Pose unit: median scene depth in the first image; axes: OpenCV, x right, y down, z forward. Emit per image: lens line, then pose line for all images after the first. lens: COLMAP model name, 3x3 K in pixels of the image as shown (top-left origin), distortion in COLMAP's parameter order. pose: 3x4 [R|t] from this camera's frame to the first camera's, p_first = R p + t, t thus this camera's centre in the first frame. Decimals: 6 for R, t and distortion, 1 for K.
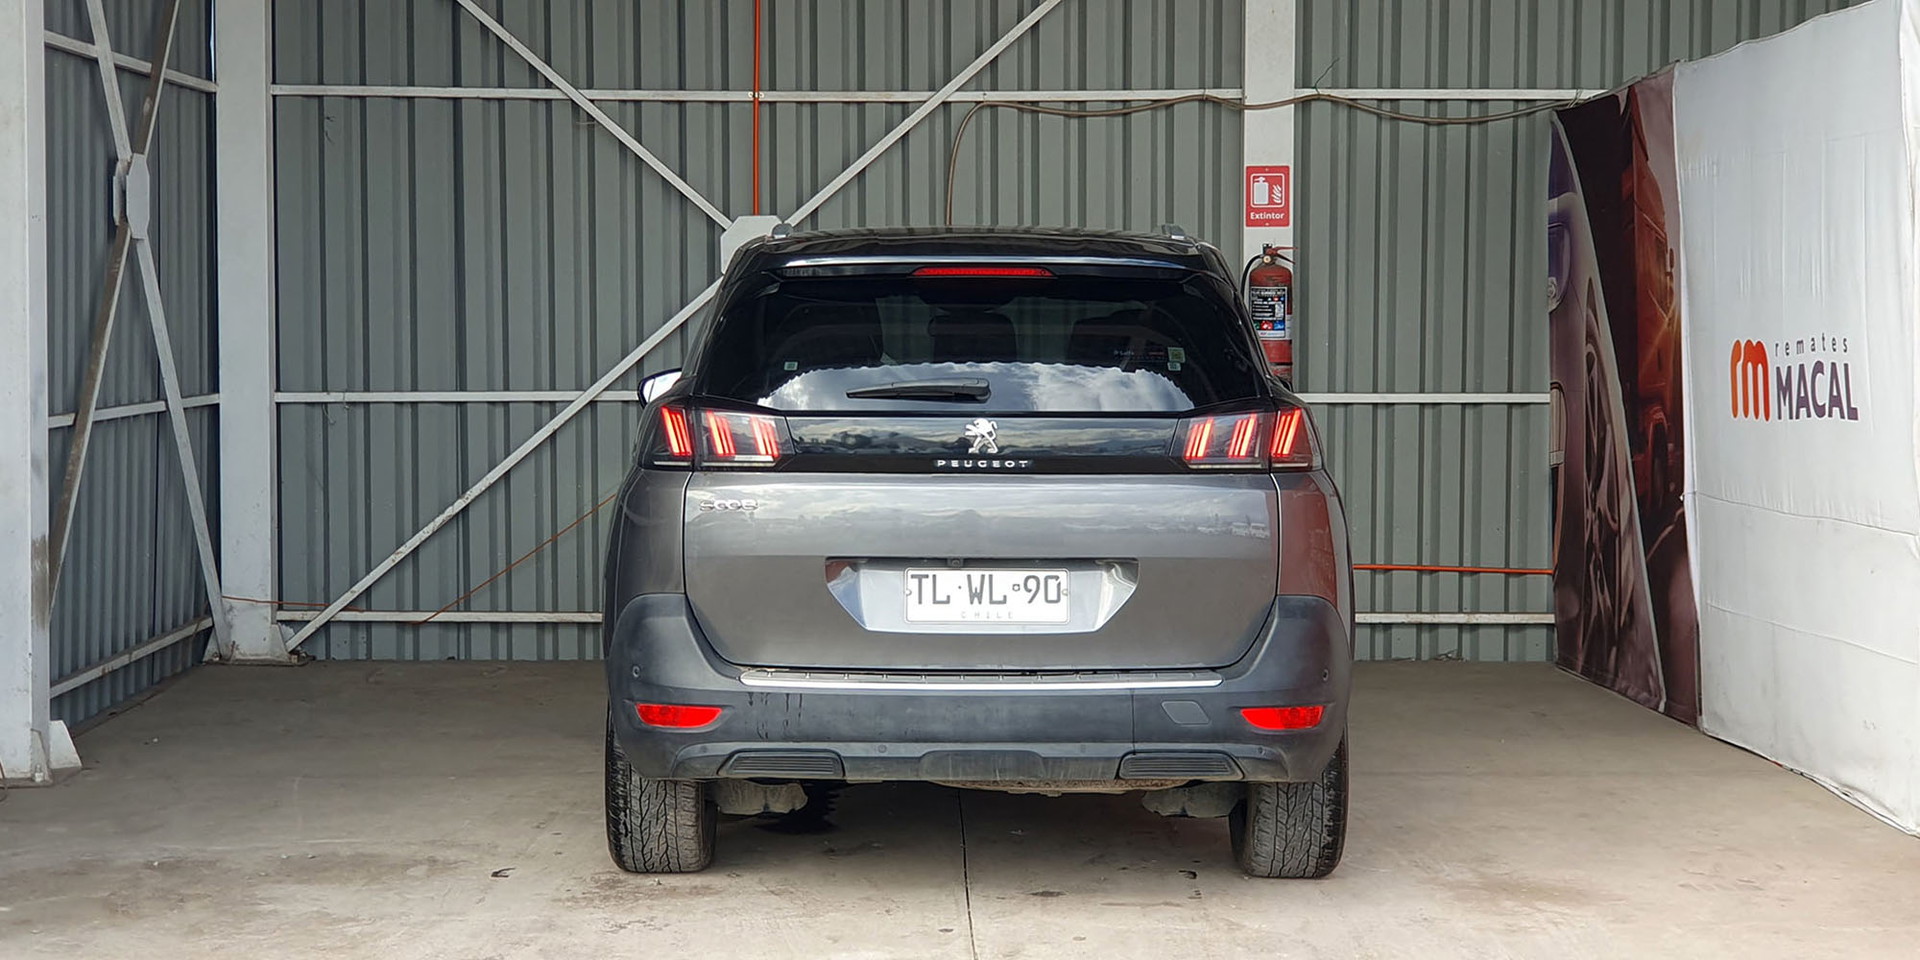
lens RADIAL K [[2977.2, 0, 953.5], [0, 2977.2, 465.6], [0, 0, 1]] dist [0.237420, 0.000000]
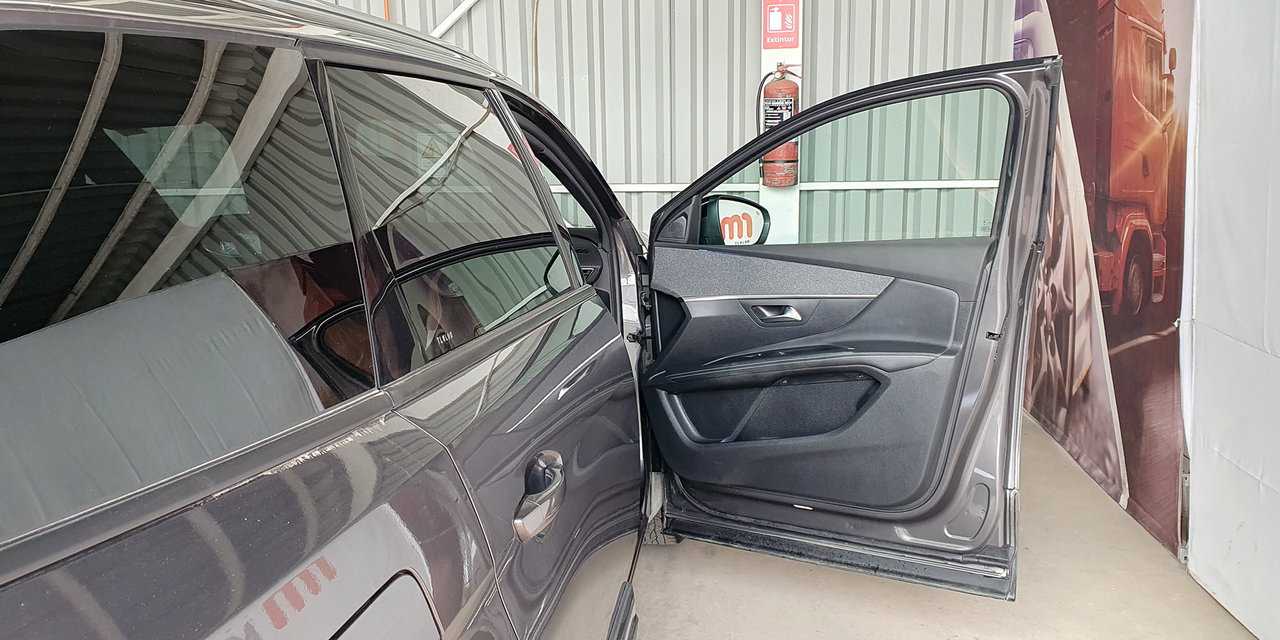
lens RADIAL K [[1103.1, 0, 630.5], [0, 1103.1, 327.4], [0, 0, 1]] dist [0.035416, -0.011423]
pose [[0.995275, 0.000996, -0.097091, 0.087799], [0.012657, 0.990084, 0.139906, -0.030687], [0.096268, -0.140473, 0.985393, 0.528864]]
